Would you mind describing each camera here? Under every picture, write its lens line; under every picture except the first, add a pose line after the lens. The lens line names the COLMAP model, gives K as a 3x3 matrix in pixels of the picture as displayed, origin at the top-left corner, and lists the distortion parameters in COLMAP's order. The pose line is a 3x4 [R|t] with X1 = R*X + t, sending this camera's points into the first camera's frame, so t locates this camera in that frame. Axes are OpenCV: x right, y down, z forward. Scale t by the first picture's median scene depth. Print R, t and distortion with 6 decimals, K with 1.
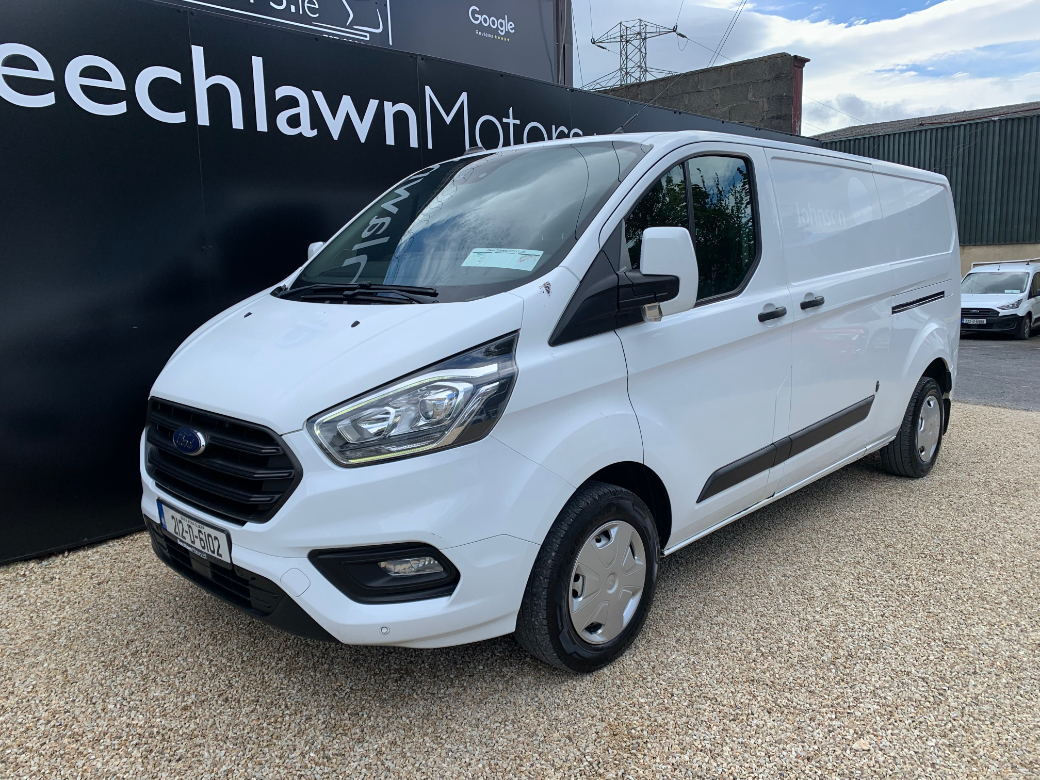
lens RADIAL K [[802.6, 0, 524.9], [0, 802.6, 384.3], [0, 0, 1]] dist [0.008200, 0.008345]
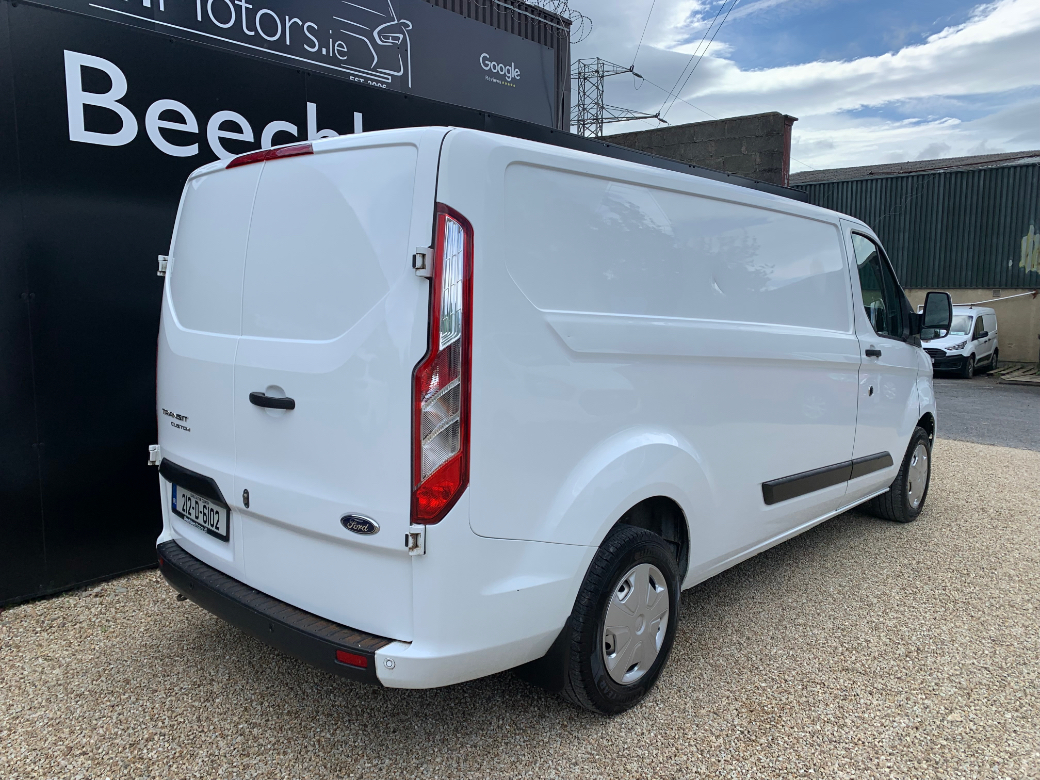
lens RADIAL K [[798.0, 0, 520.0], [0, 798.0, 390.0], [0, 0, 1]] dist [0.020013, -0.006614]
pose [[0.997714, 0.022082, 0.063872, -0.150422], [-0.020499, 0.999469, -0.025335, -0.003352], [-0.064397, 0.023968, 0.997636, -0.087424]]
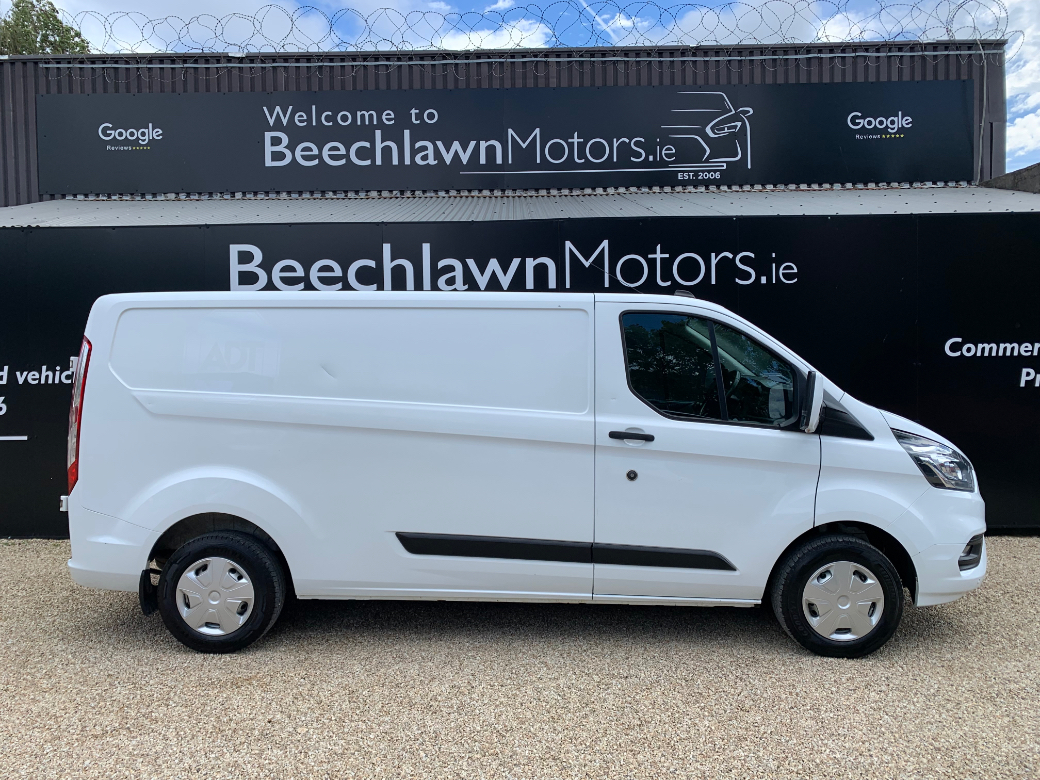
lens RADIAL K [[830.5, 0, 520.2], [0, 830.5, 366.6], [0, 0, 1]] dist [0.035071, -0.001812]
pose [[0.695341, 0.026013, -0.718209, 0.813593], [-0.113377, 0.990801, -0.073882, -0.066822], [0.709681, 0.132801, 0.691894, 0.054764]]
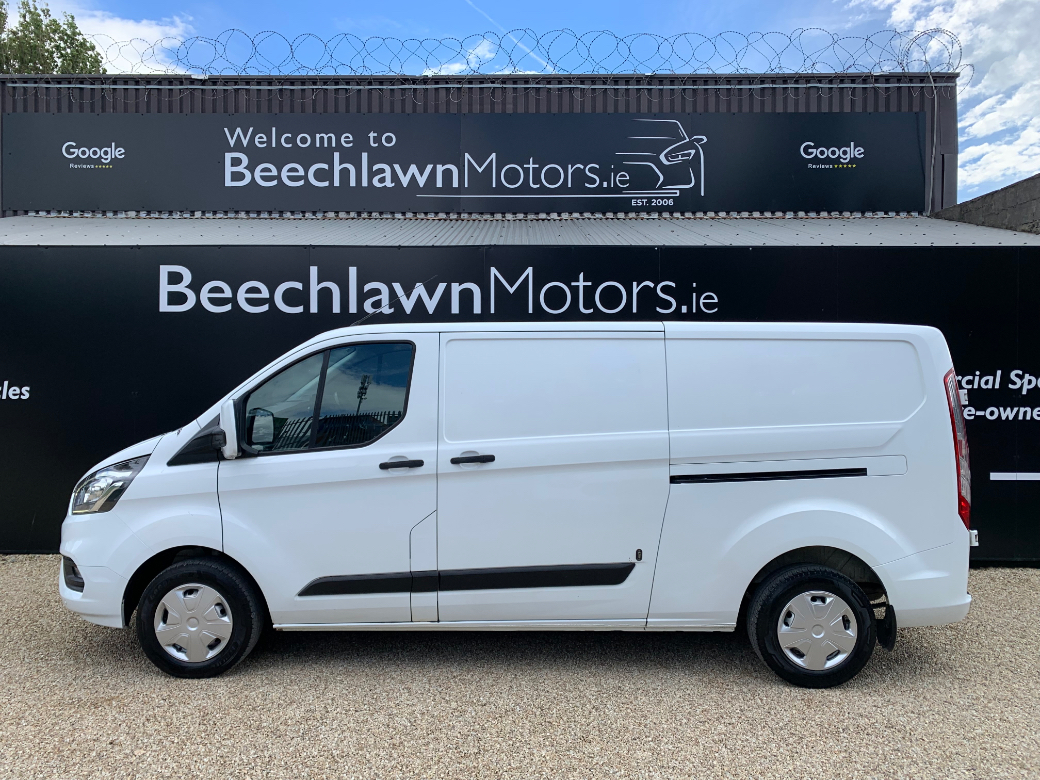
lens RADIAL K [[832.6, 0, 514.4], [0, 832.6, 364.3], [0, 0, 1]] dist [0.043019, -0.012506]
pose [[0.684521, 0.021466, -0.728677, 0.922100], [-0.132406, 0.986602, -0.095319, -0.094181], [0.716868, 0.161729, 0.678192, 0.139108]]
